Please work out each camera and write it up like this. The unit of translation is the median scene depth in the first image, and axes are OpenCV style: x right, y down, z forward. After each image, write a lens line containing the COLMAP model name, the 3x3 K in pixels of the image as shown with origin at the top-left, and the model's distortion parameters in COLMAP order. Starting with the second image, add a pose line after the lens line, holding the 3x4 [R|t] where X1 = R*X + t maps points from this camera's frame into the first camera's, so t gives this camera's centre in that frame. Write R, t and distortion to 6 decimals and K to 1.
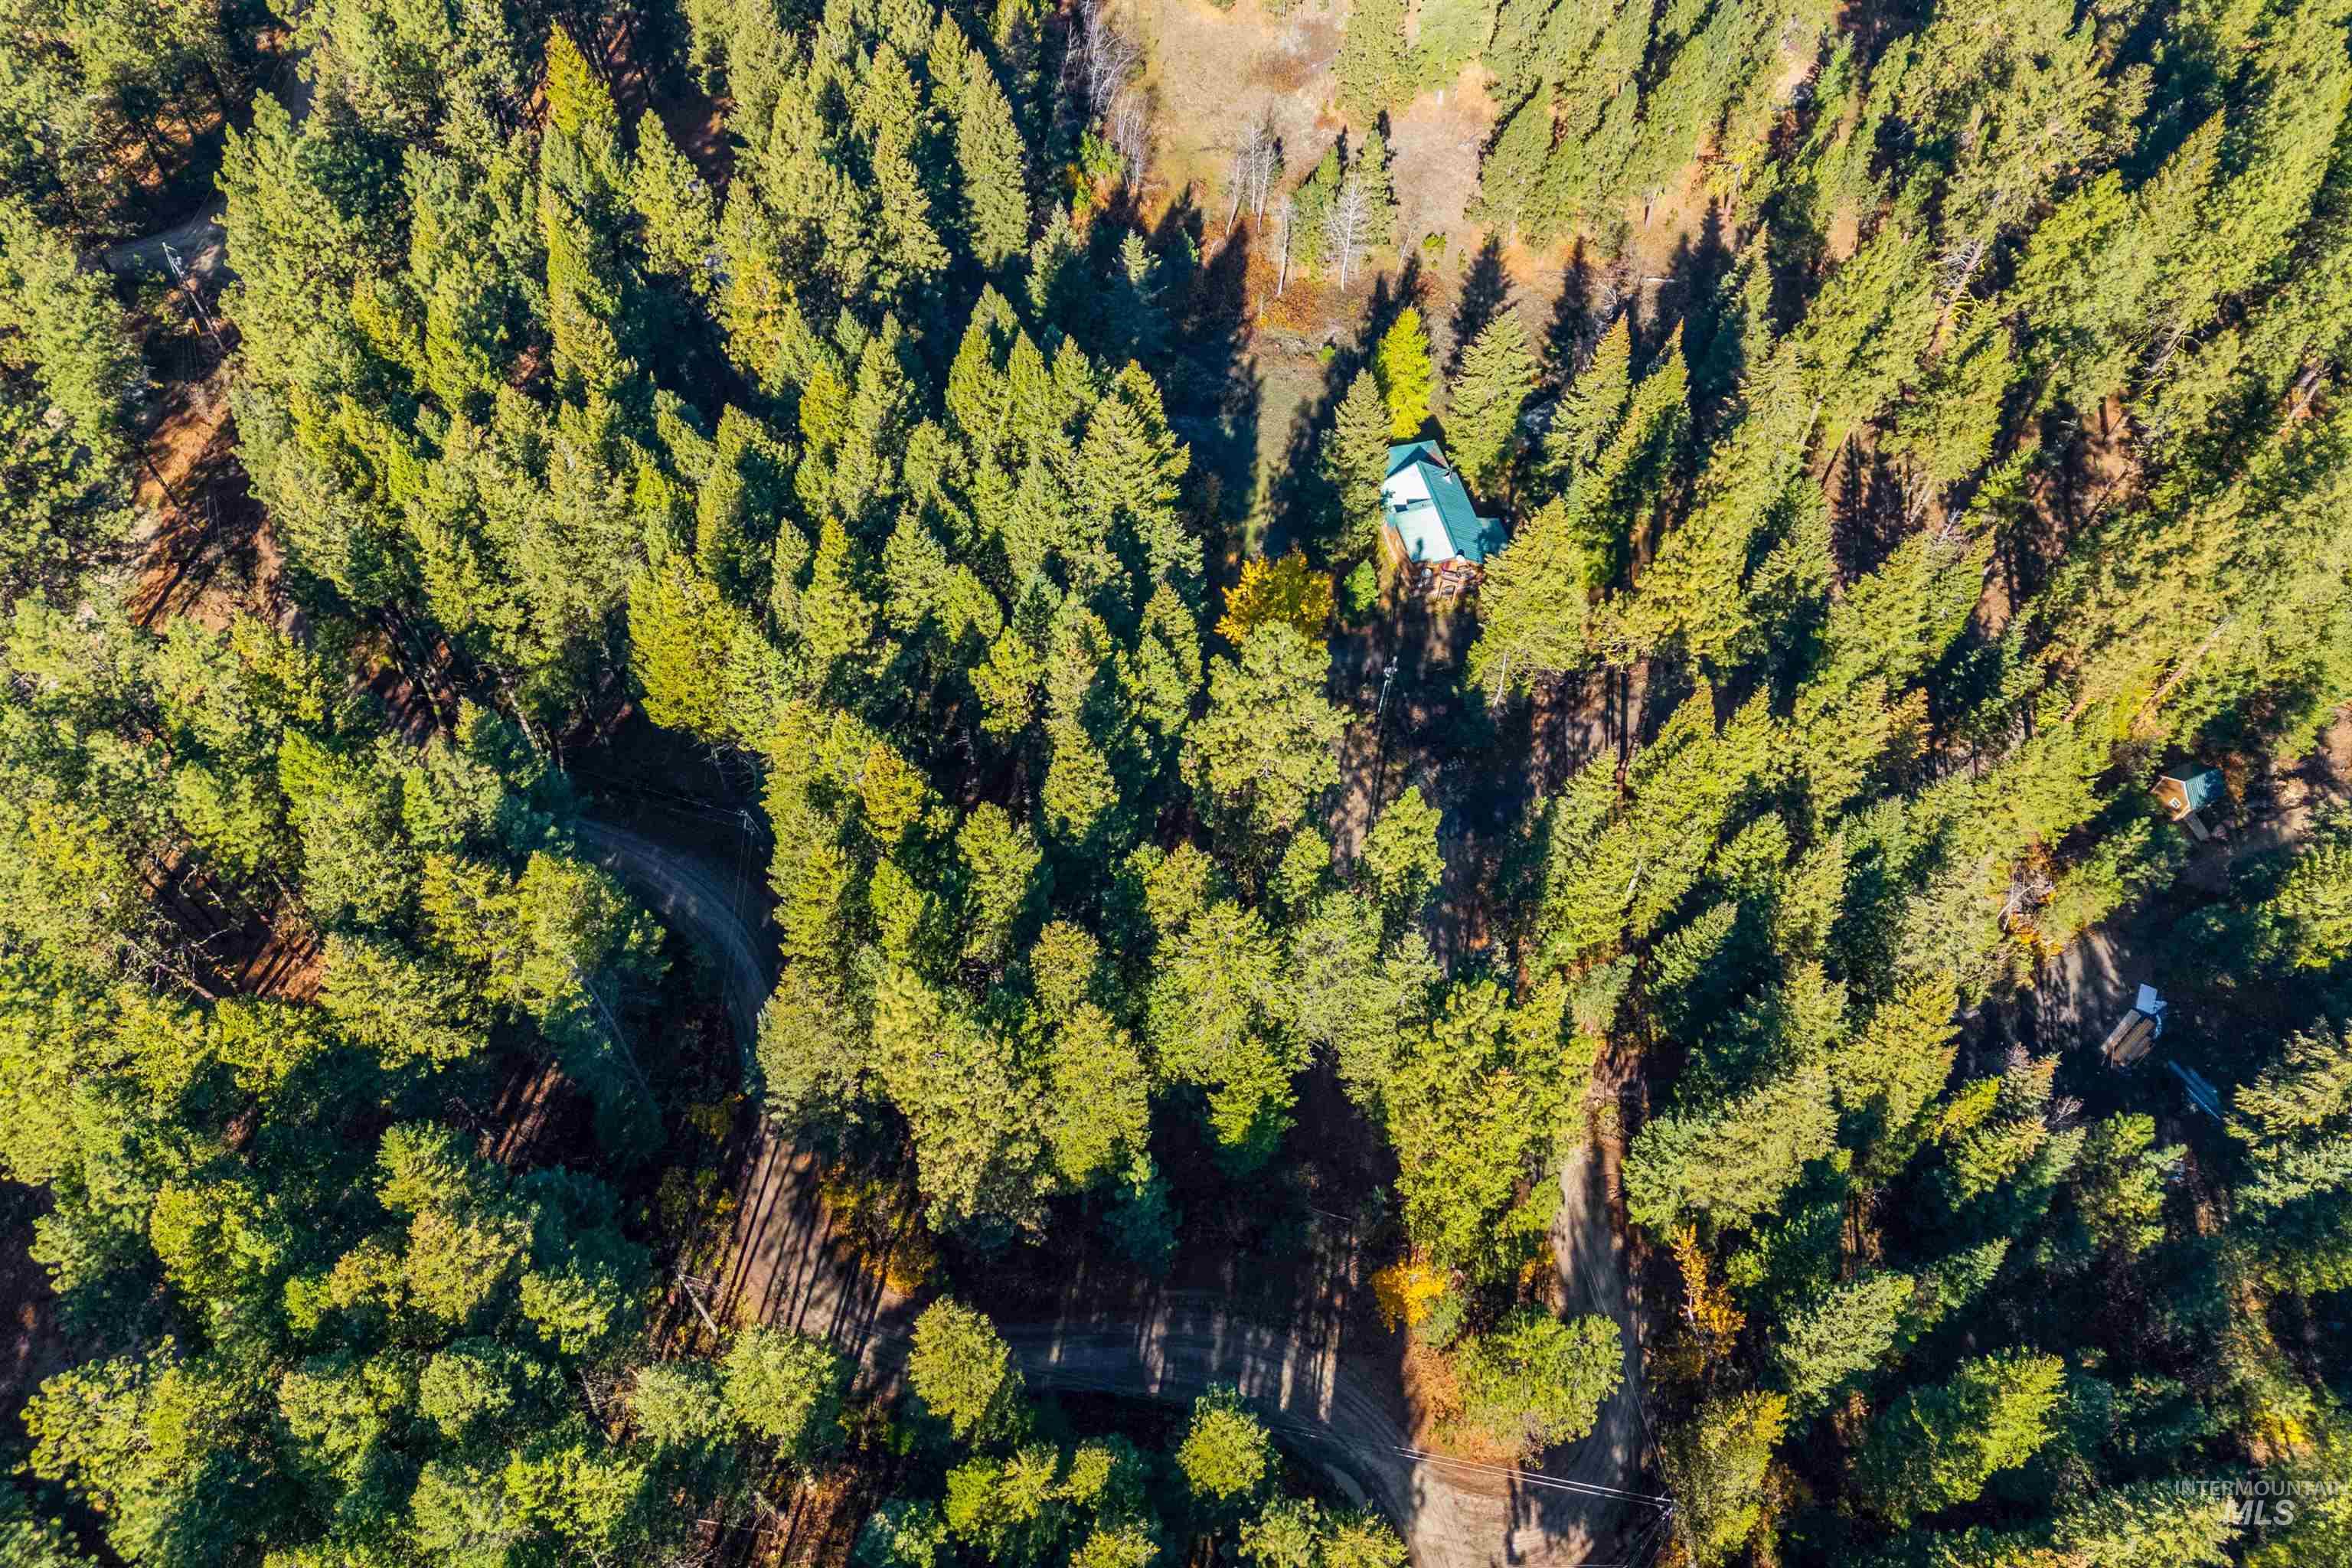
lens RADIAL K [[1582.9, 0, 1175.7], [0, 1582.9, 855.3], [0, 0, 1]] dist [0.063500, -0.045658]
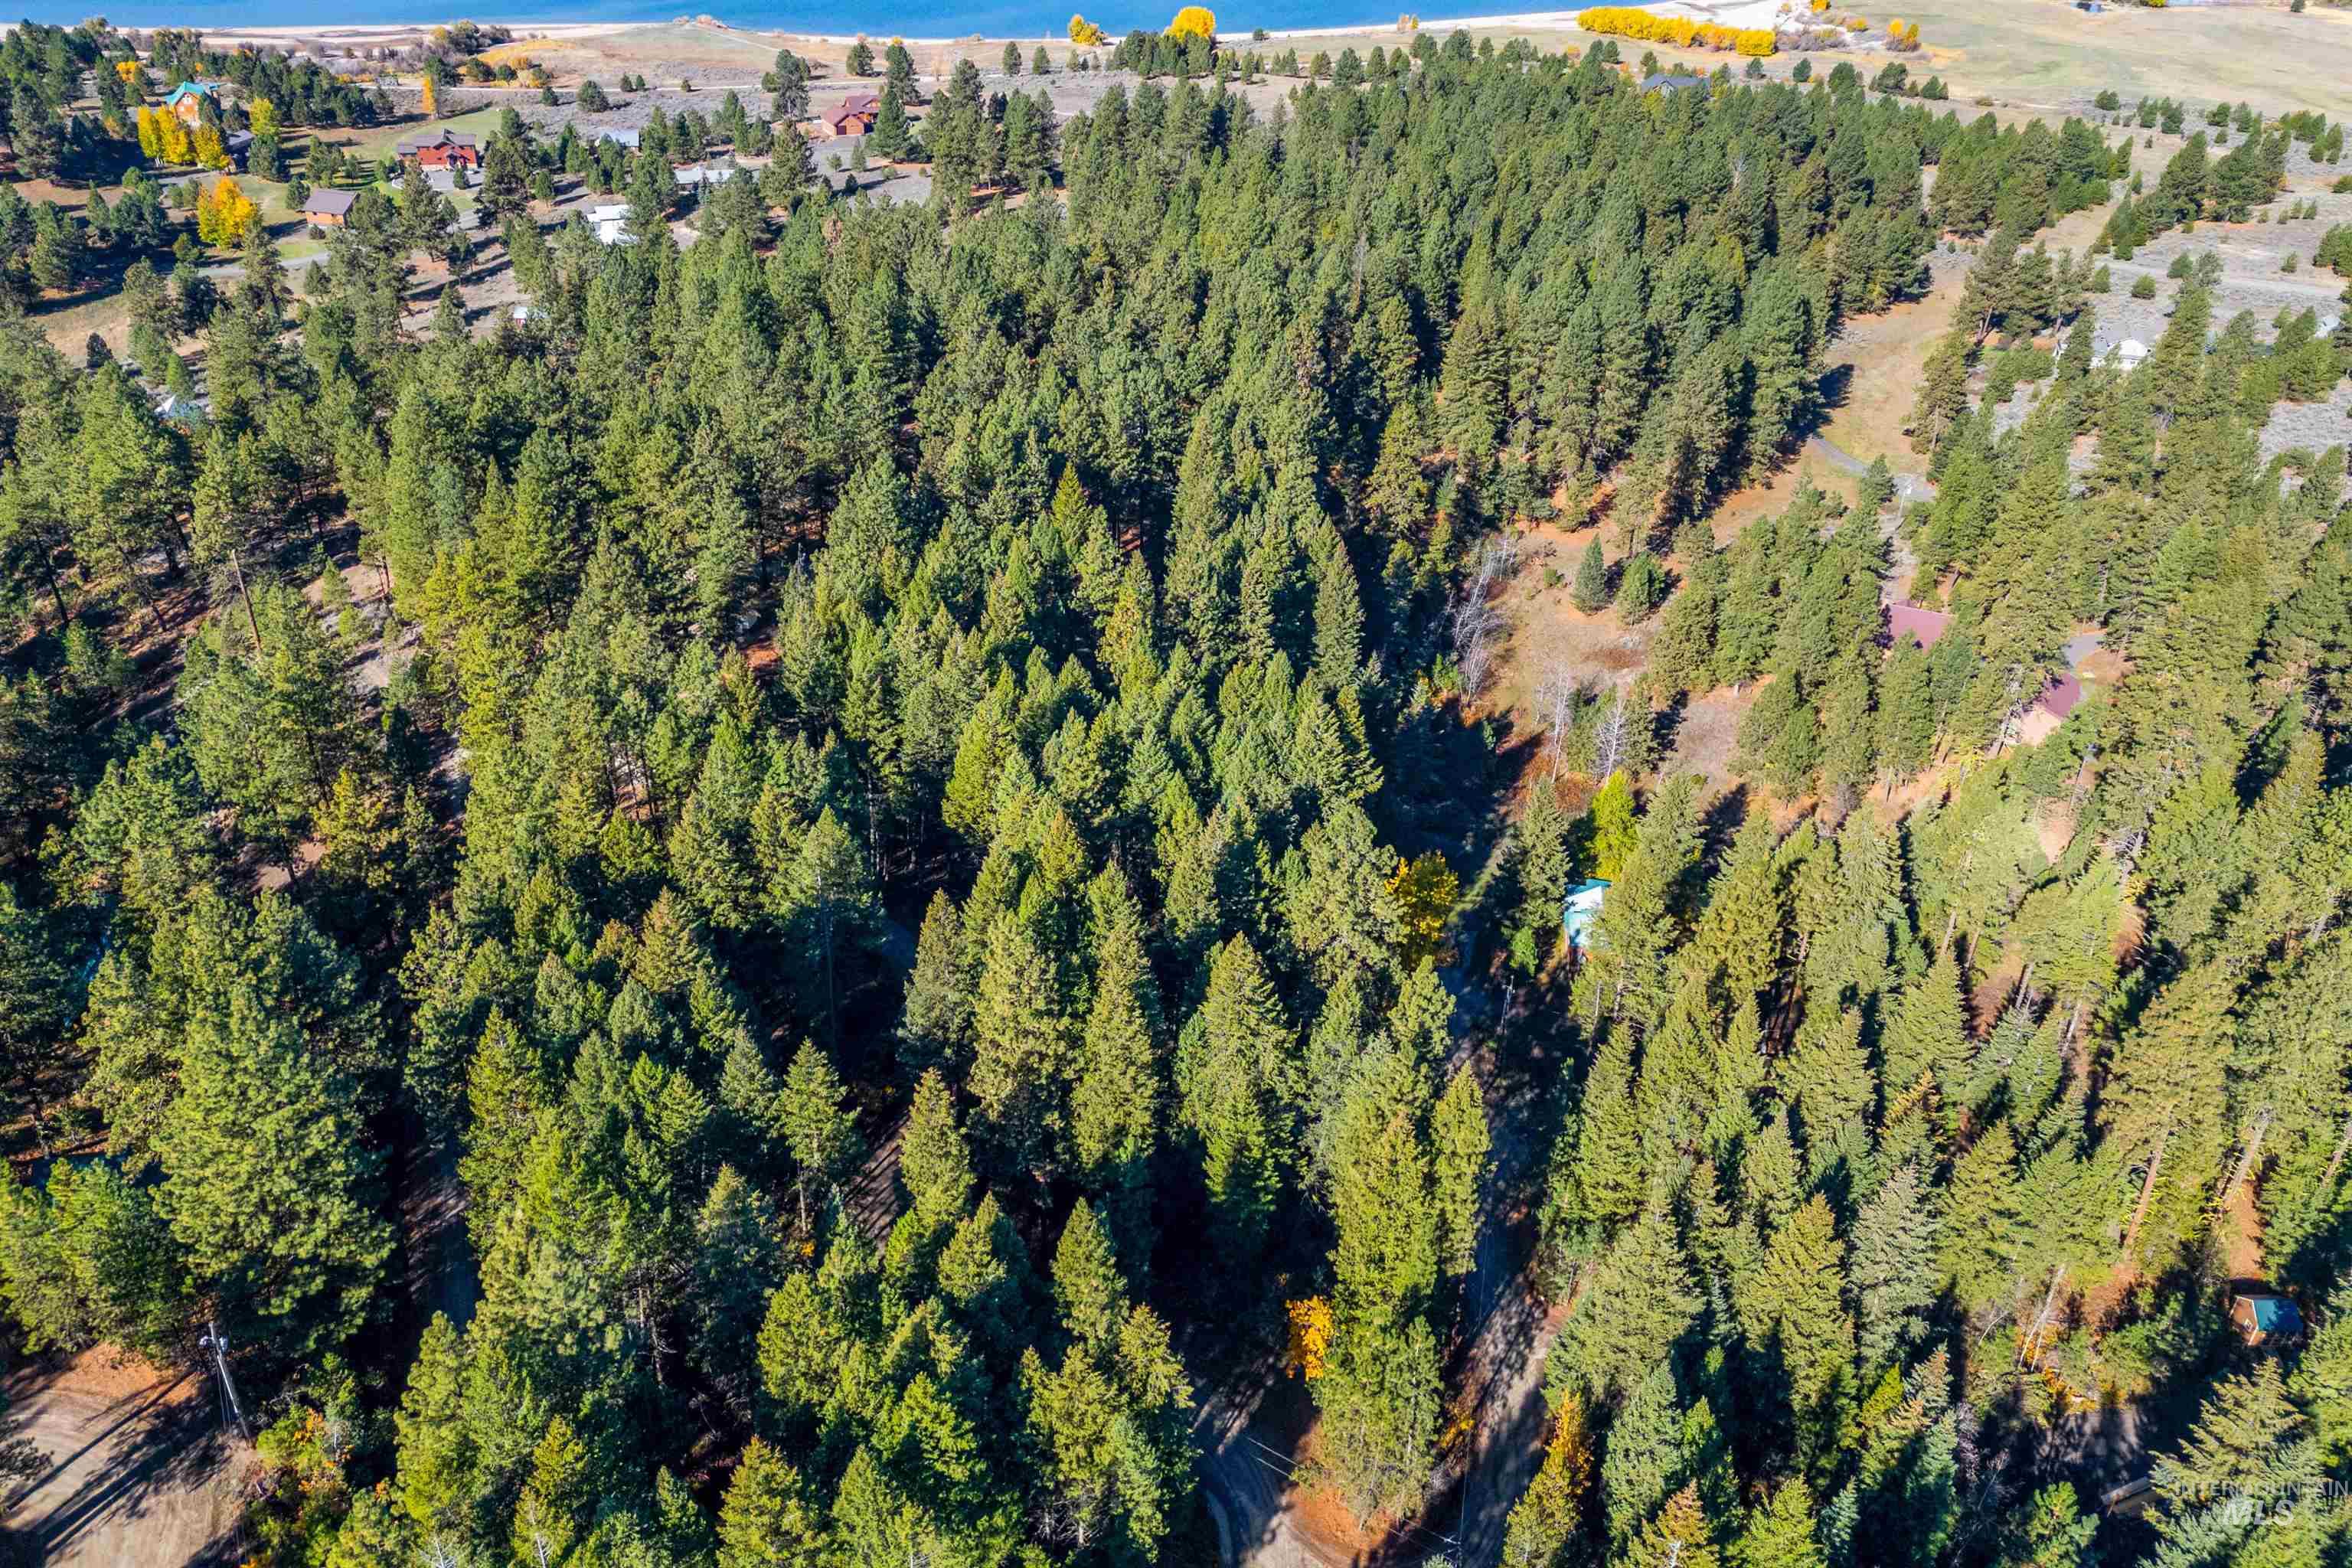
lens RADIAL K [[1582.9, 0, 1175.7], [0, 1582.9, 855.3], [0, 0, 1]] dist [0.063500, -0.045658]
pose [[0.924450, 0.226659, -0.306622, 0.293999], [-0.330508, 0.877332, -0.347928, 0.352420], [0.190148, 0.422983, 0.885962, -0.198167]]
